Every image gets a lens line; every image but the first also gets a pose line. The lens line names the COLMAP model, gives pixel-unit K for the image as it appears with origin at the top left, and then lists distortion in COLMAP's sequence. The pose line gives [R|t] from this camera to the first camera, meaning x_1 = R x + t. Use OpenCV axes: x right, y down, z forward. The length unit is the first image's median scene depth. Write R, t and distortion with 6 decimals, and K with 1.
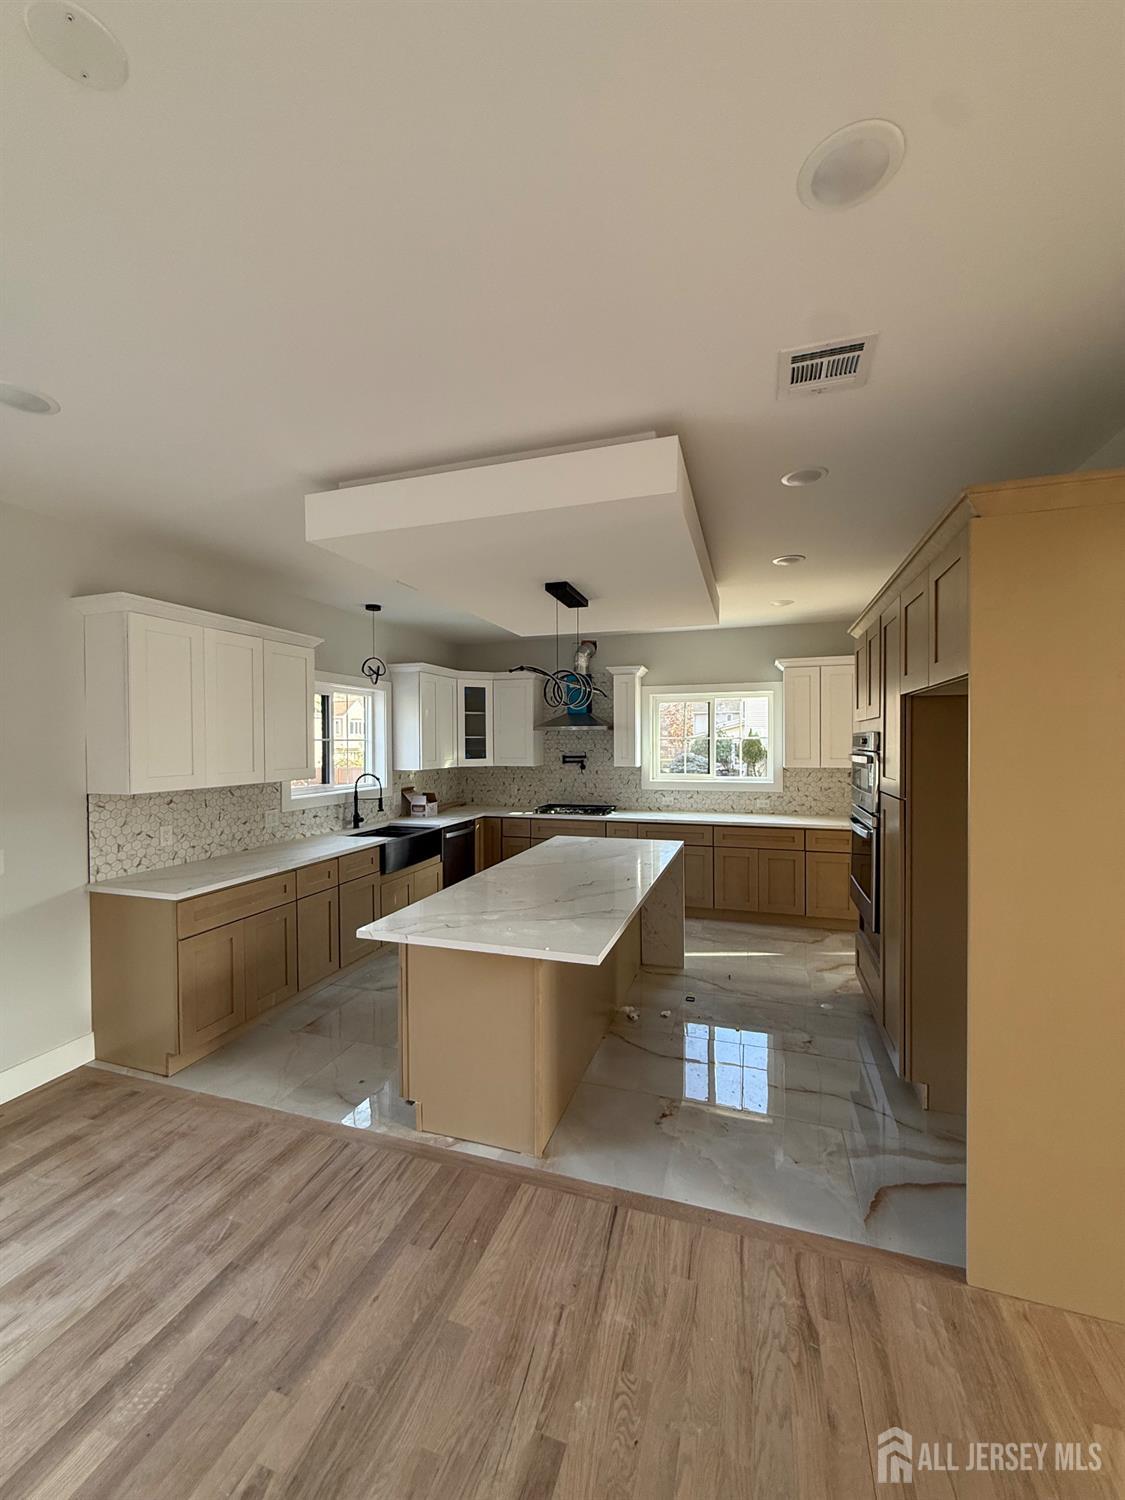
lens RADIAL K [[601.2, 0, 561.3], [0, 601.2, 748.6], [0, 0, 1]] dist [-0.001785, -0.000380]
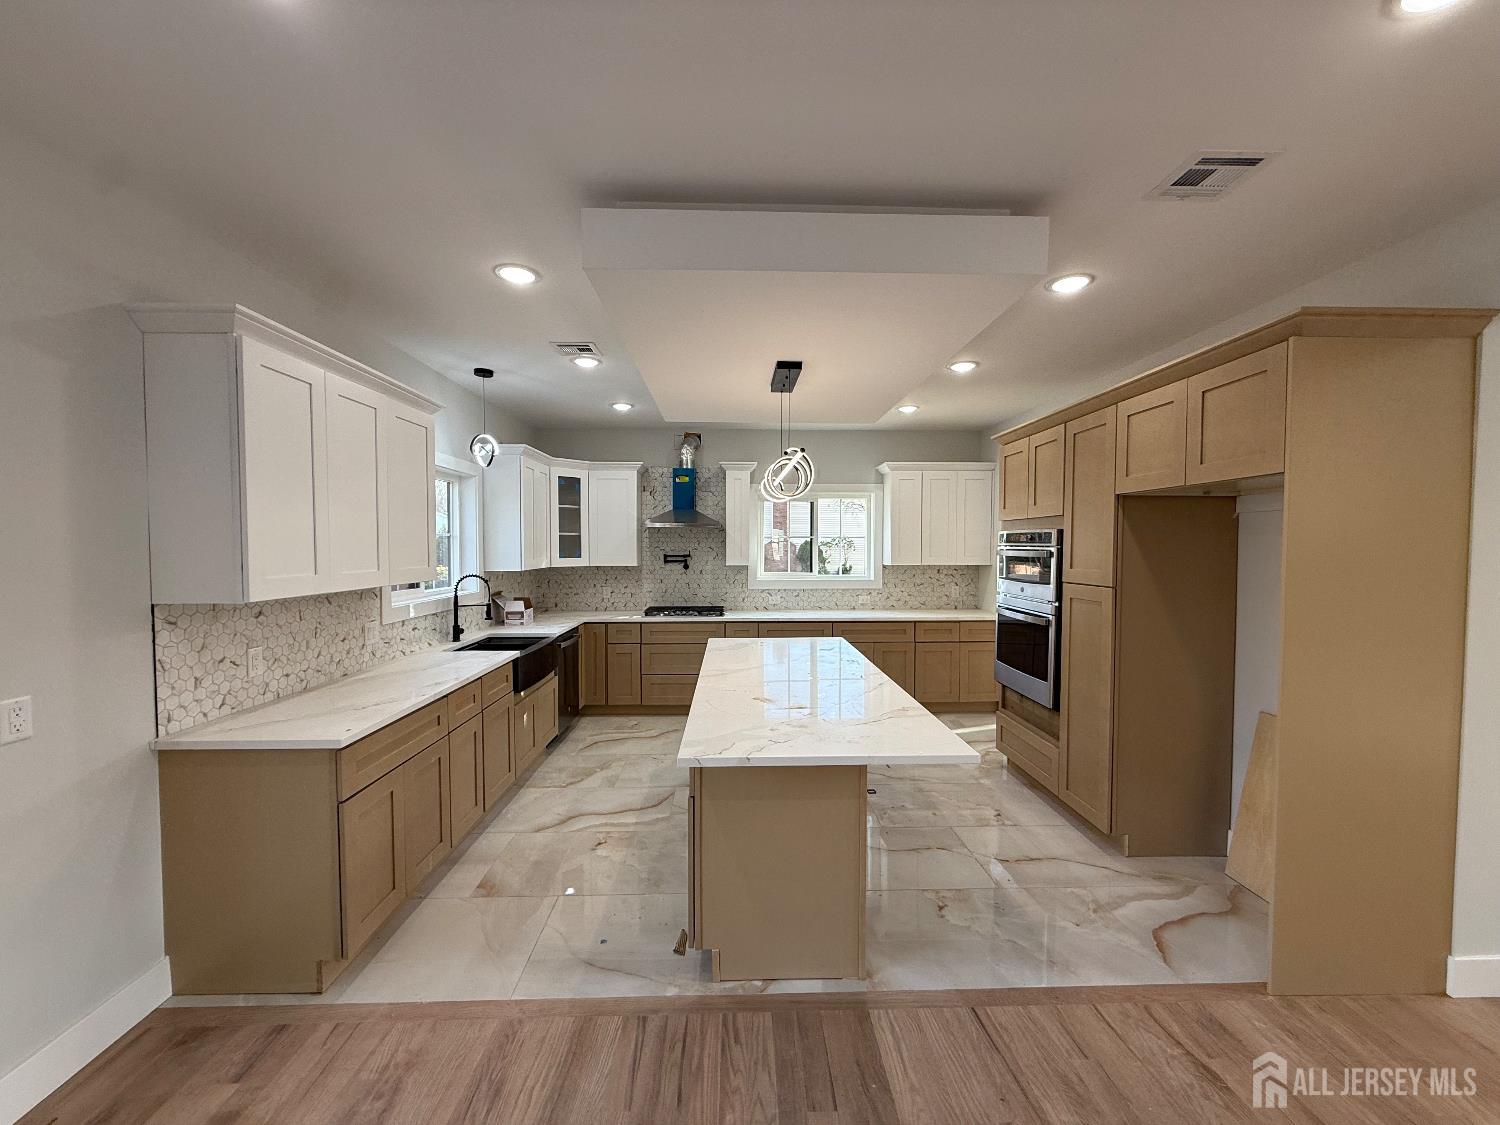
lens RADIAL K [[601.2, 0, 751.2], [0, 601.2, 566.1], [0, 0, 1]] dist [-0.001785, -0.000380]
pose [[0.940573, -0.006729, 0.339526, -0.292408], [-0.001069, 0.999740, 0.022774, 0.012812], [-0.339591, -0.021784, 0.940321, 0.113723]]
